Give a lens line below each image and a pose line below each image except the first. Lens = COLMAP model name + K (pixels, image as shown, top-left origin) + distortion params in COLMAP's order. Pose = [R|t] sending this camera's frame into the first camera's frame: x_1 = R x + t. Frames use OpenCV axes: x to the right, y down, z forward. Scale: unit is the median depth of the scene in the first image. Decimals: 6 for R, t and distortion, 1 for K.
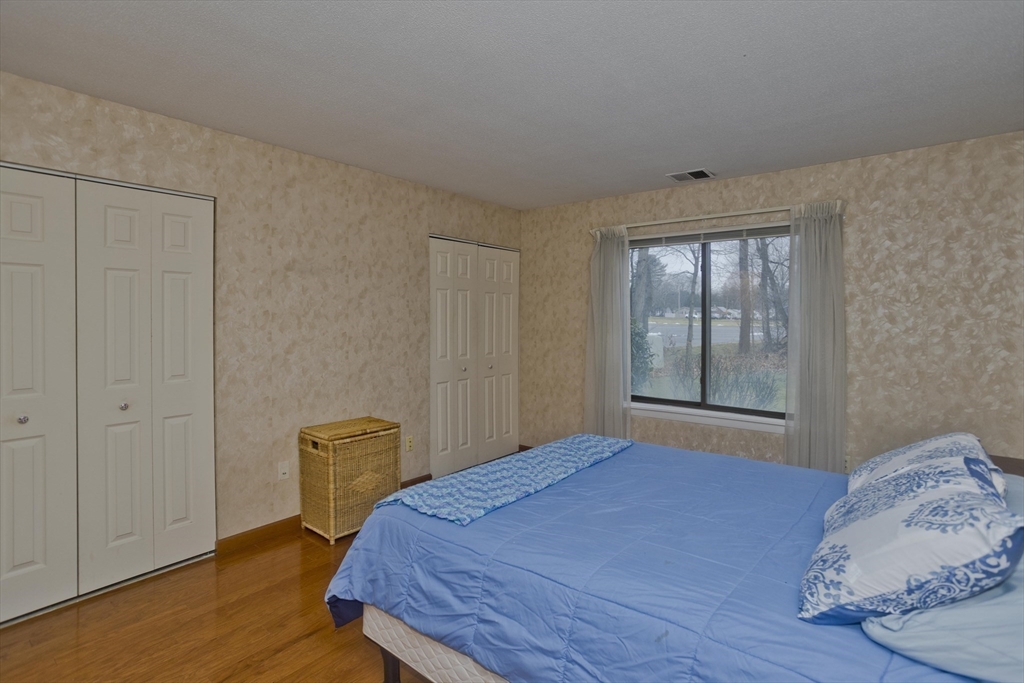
lens RADIAL K [[501.0, 0, 517.3], [0, 501.0, 315.0], [0, 0, 1]] dist [-0.006467, -0.000115]
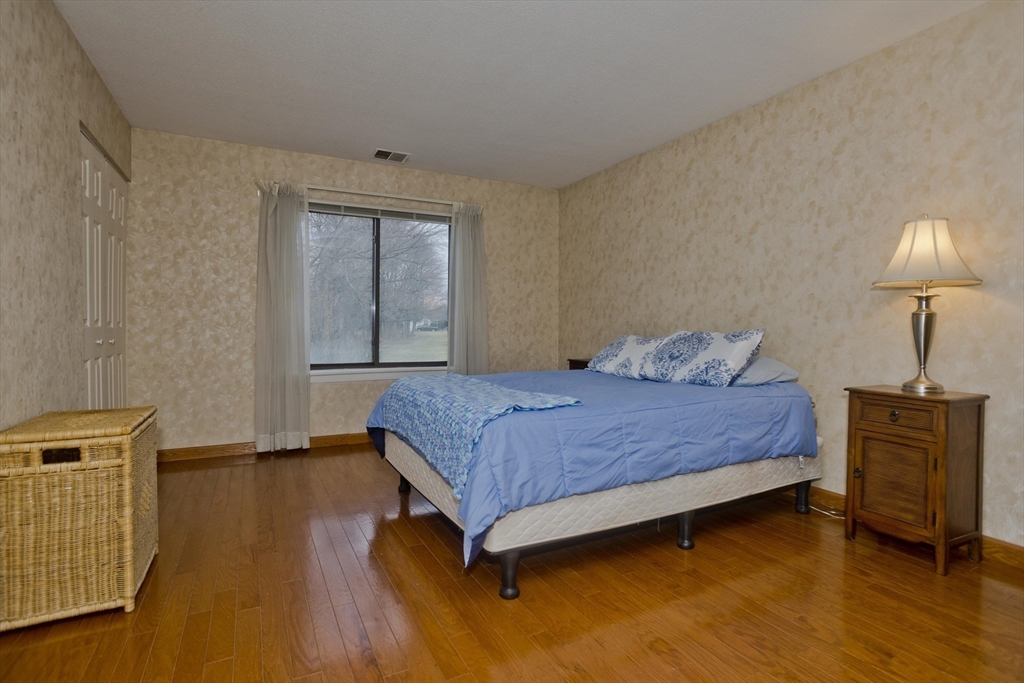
lens RADIAL K [[501.0, 0, 510.1], [0, 501.0, 337.0], [0, 0, 1]] dist [-0.006467, -0.000115]
pose [[0.414744, -0.022023, 0.909671, -0.612427], [-0.001032, 0.999695, 0.024673, 0.106374], [-0.909937, -0.011172, 0.414595, 0.307461]]
